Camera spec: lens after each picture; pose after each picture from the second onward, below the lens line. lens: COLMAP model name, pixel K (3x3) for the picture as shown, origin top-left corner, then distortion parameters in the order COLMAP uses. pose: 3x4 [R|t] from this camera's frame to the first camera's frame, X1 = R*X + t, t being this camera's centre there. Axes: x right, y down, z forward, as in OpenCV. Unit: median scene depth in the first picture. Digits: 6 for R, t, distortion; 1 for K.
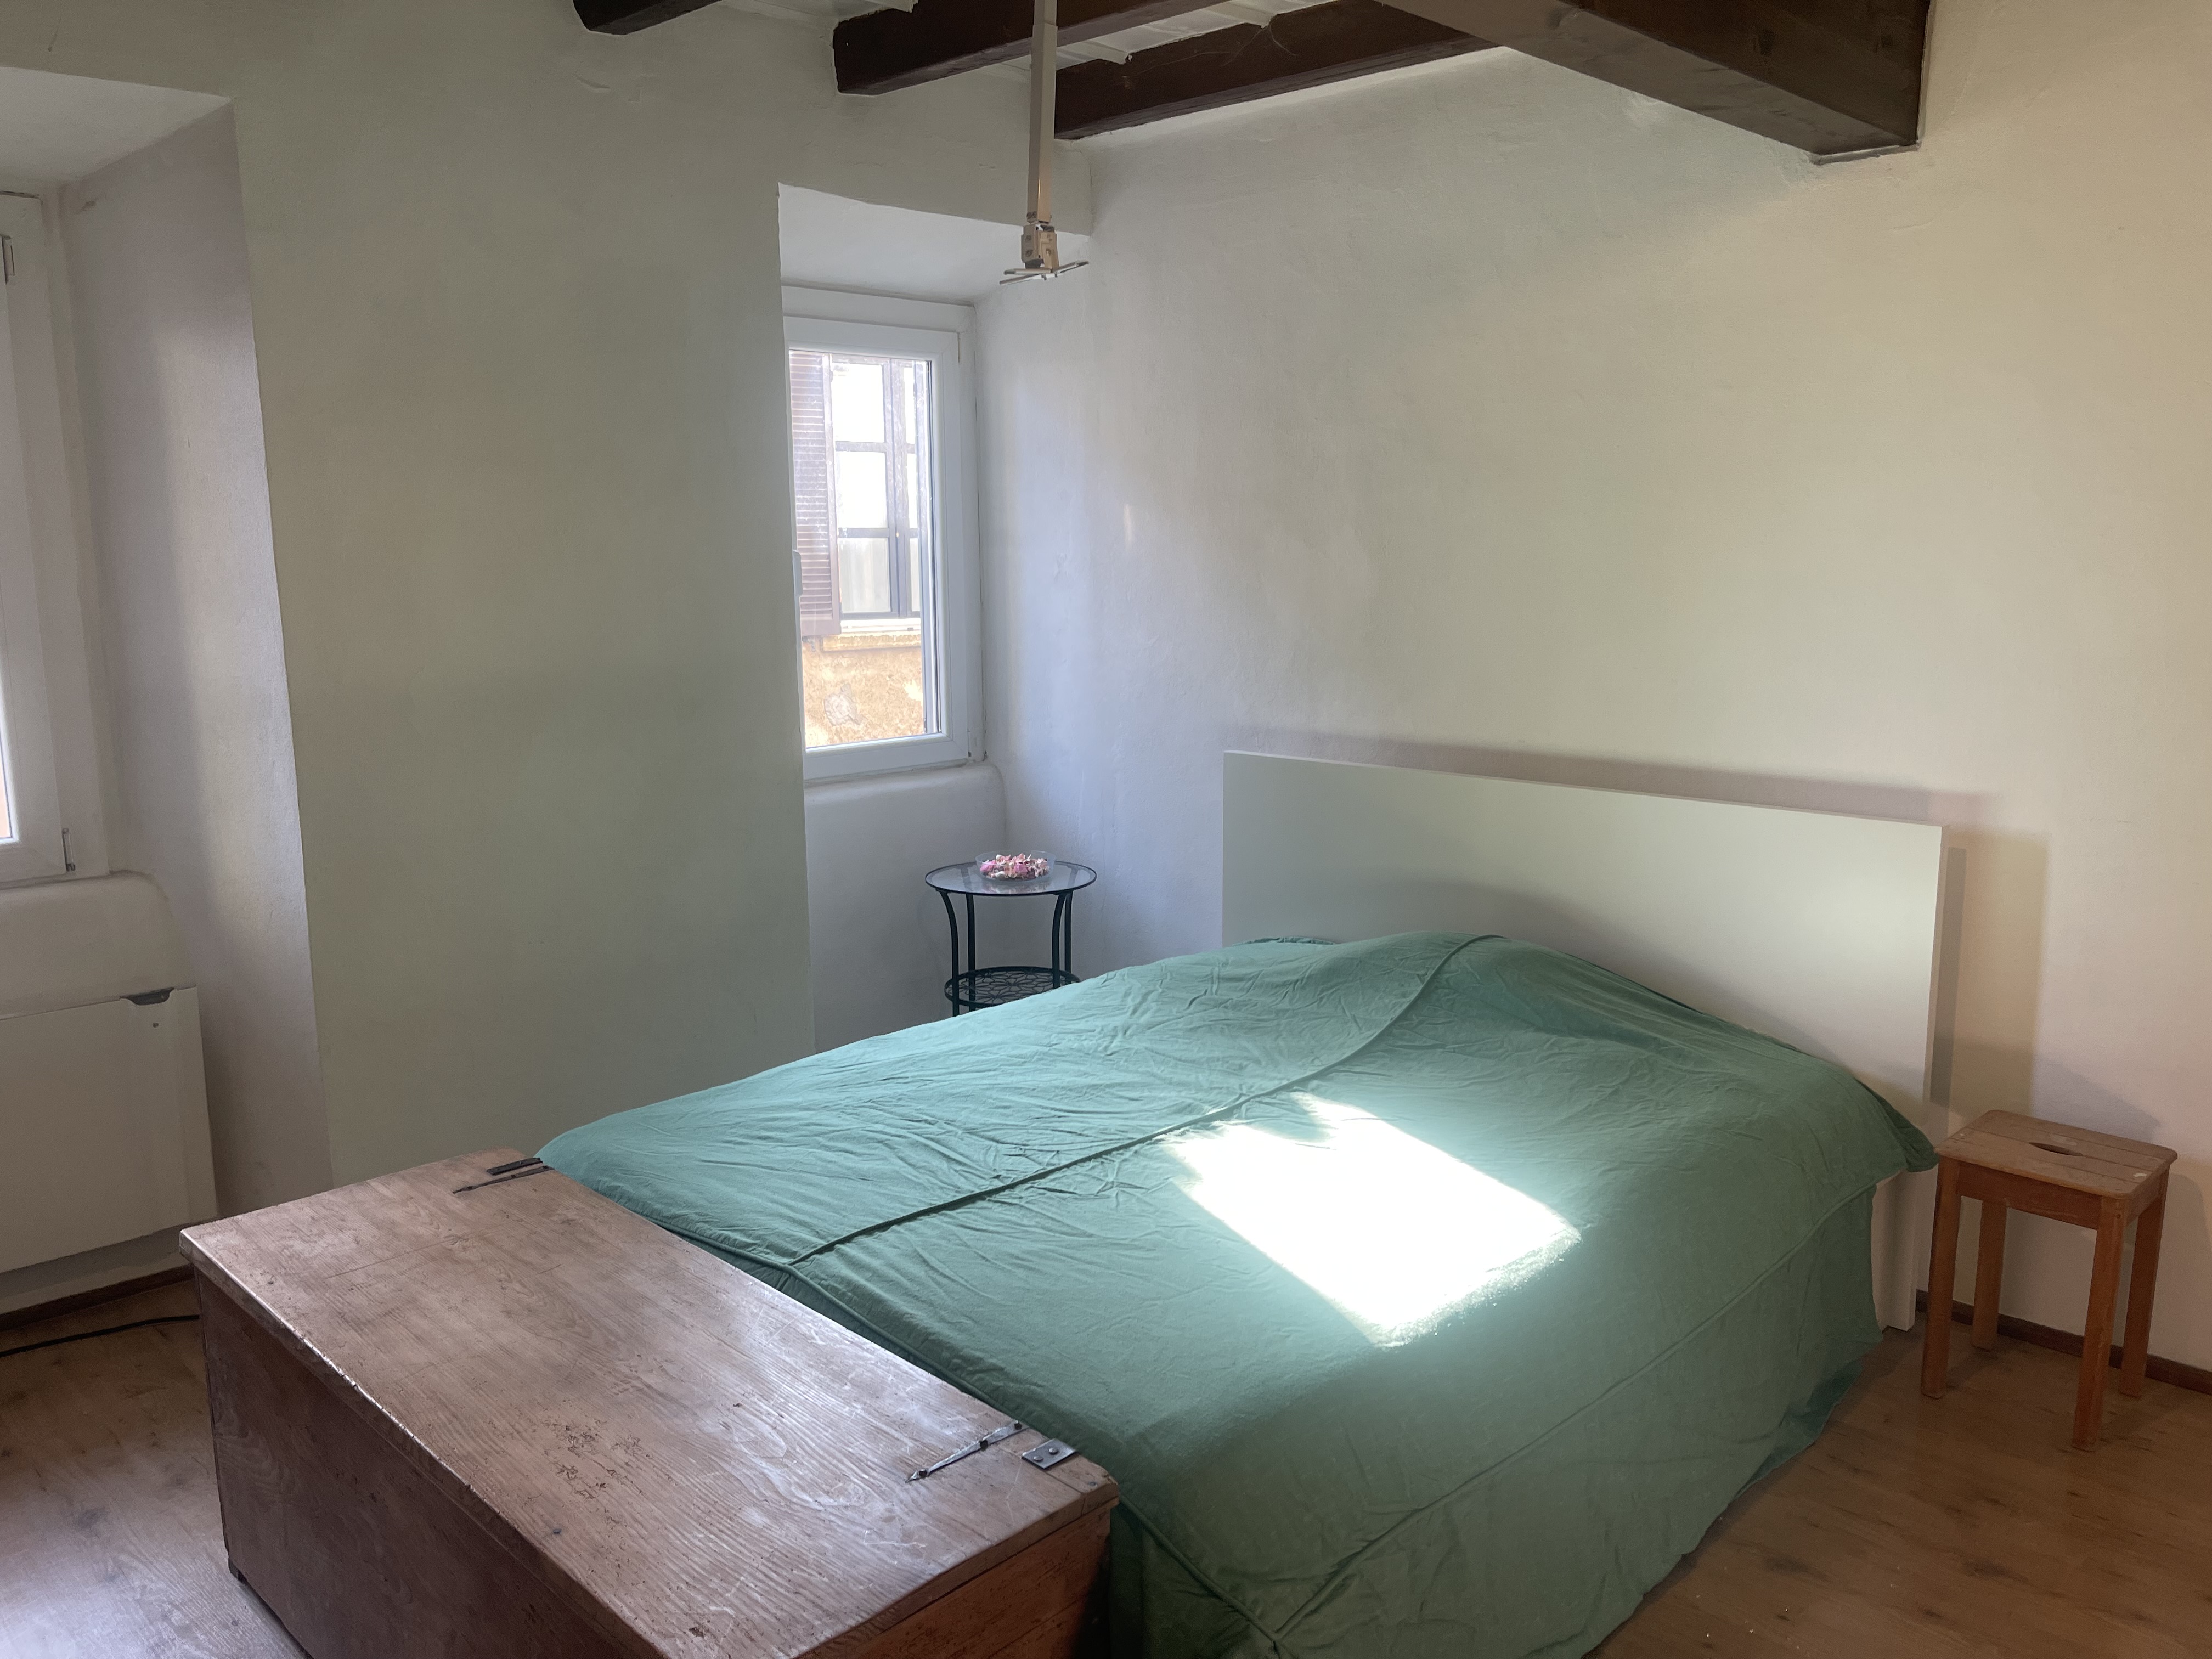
lens RADIAL K [[1679.8, 0, 1112.9], [0, 1679.8, 836.2], [0, 0, 1]] dist [0.048615, -0.002103]
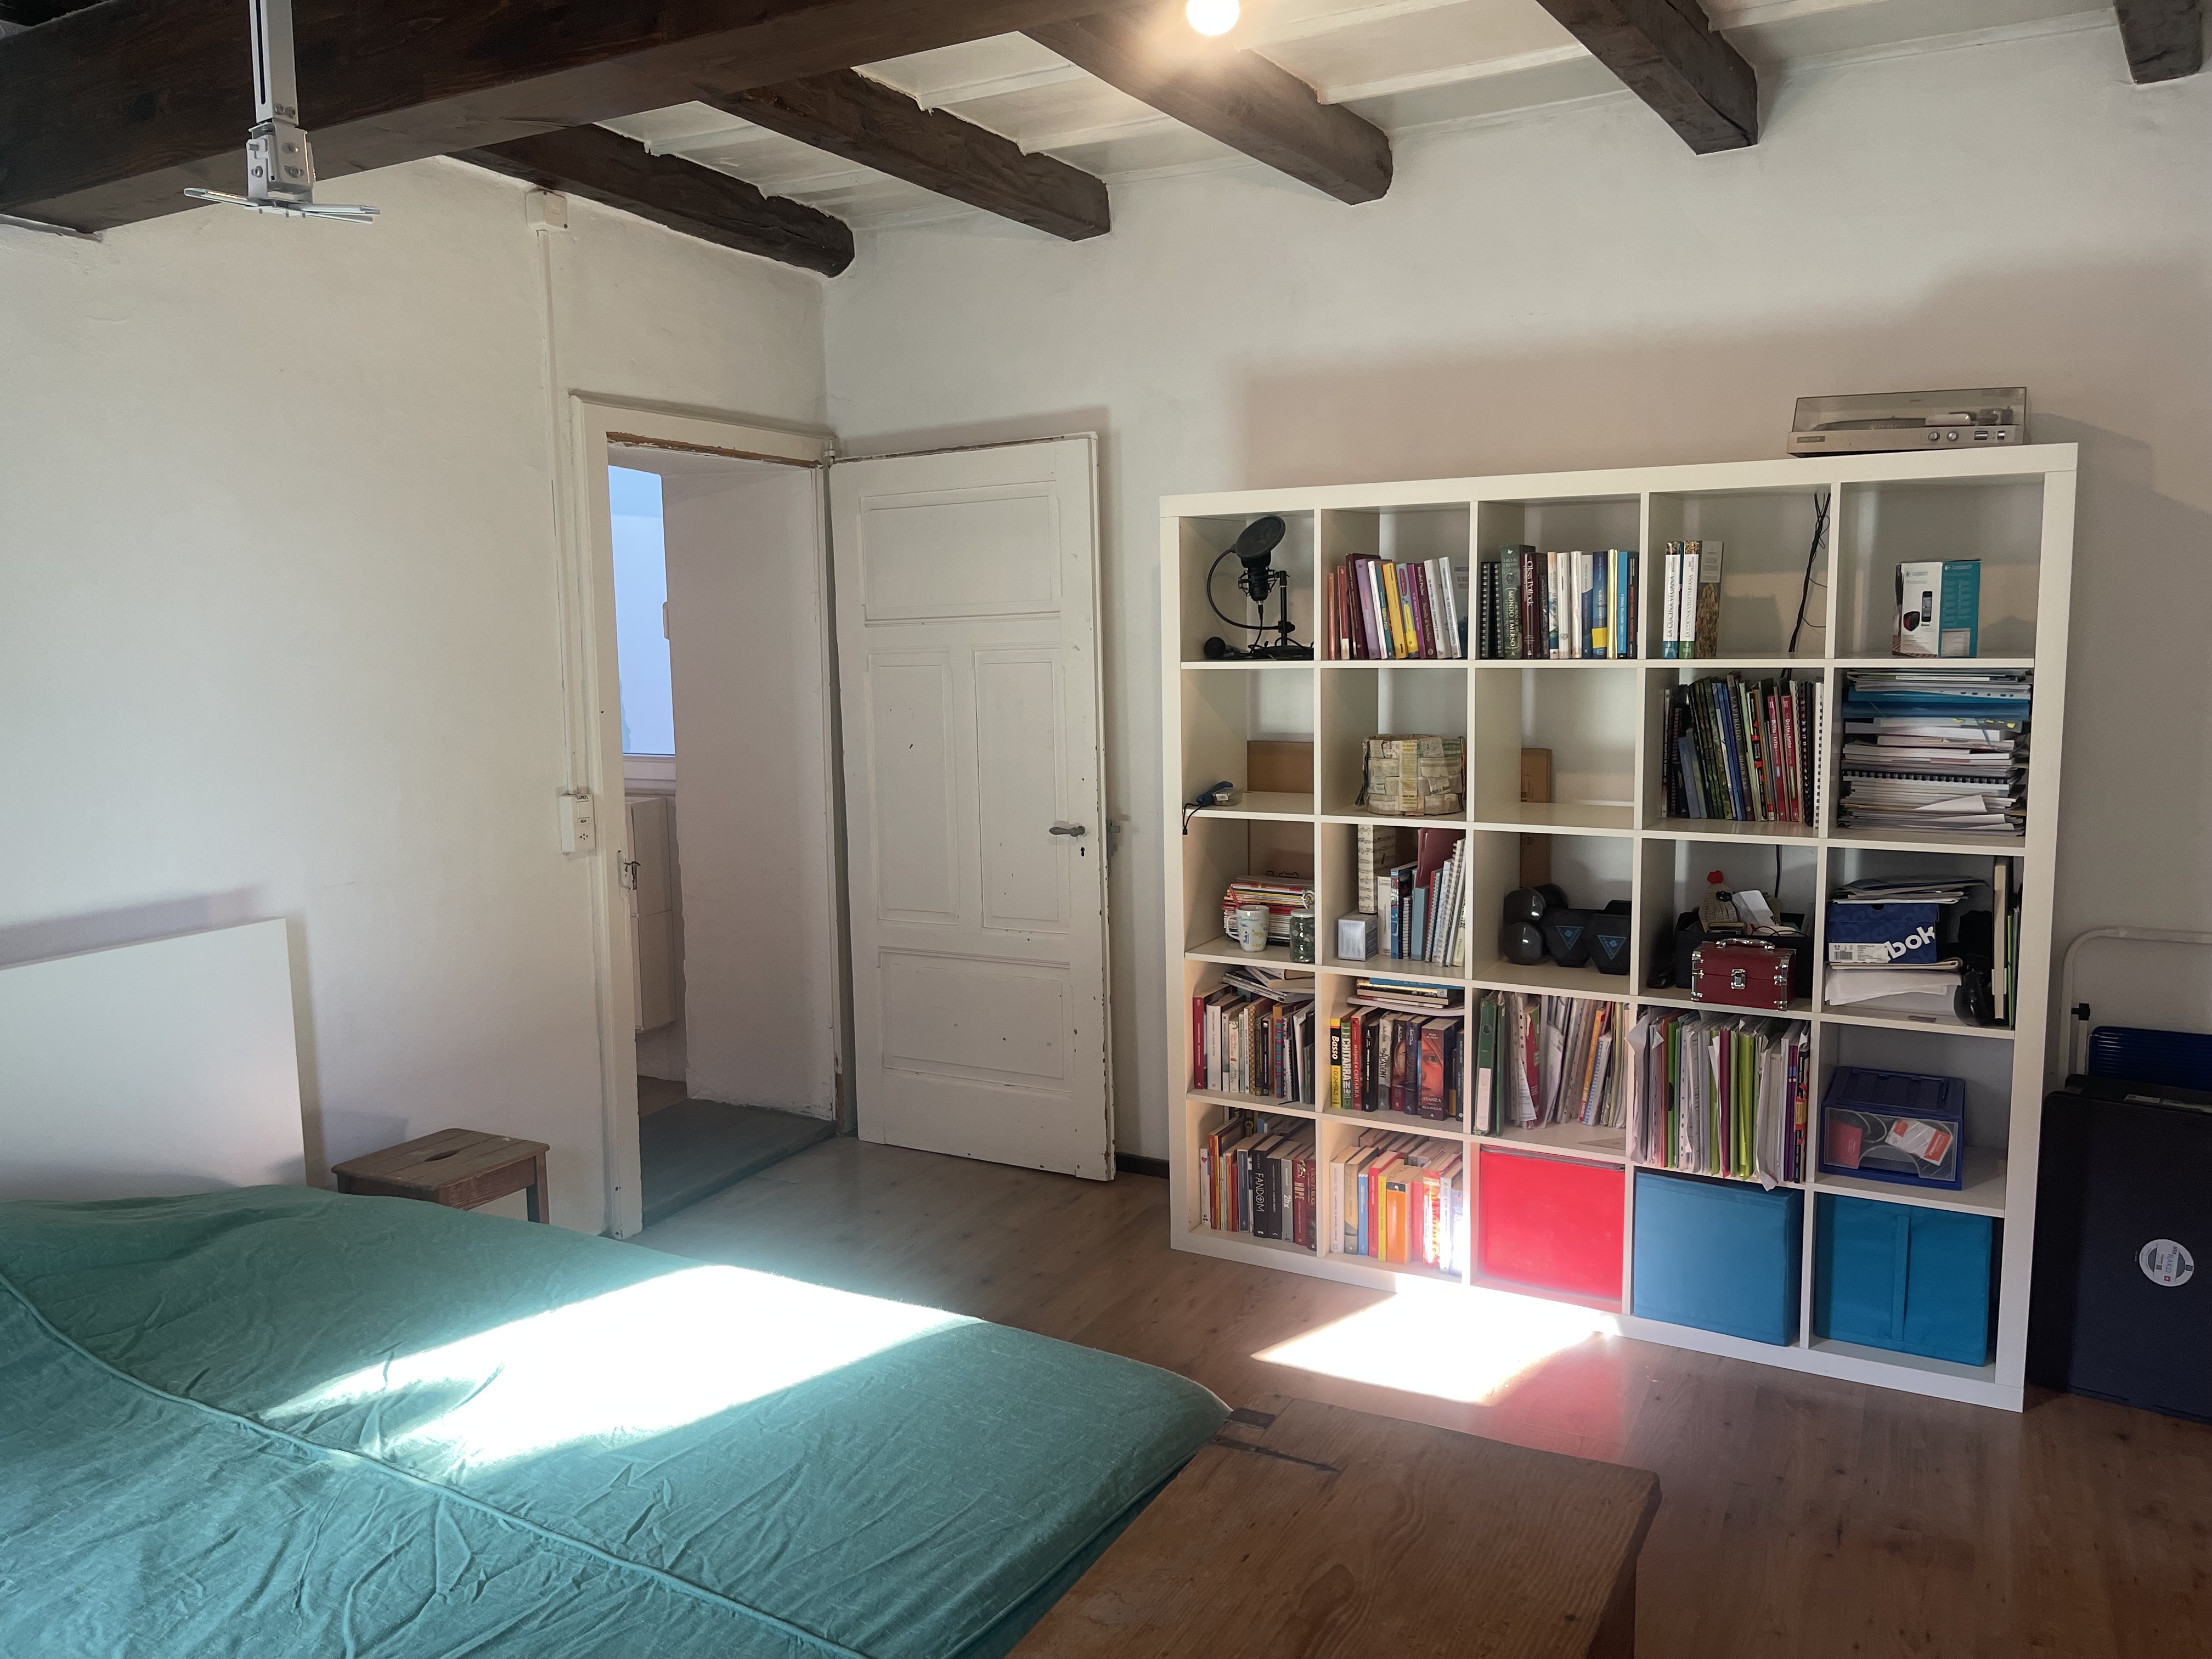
lens RADIAL K [[1679.8, 0, 1103.6], [0, 1679.8, 828.3], [0, 0, 1]] dist [0.048615, -0.002103]
pose [[-0.277525, -0.106534, 0.954793, -0.667931], [0.193510, 0.967265, 0.164172, -0.138546], [-0.941028, 0.230324, -0.247825, 0.826054]]
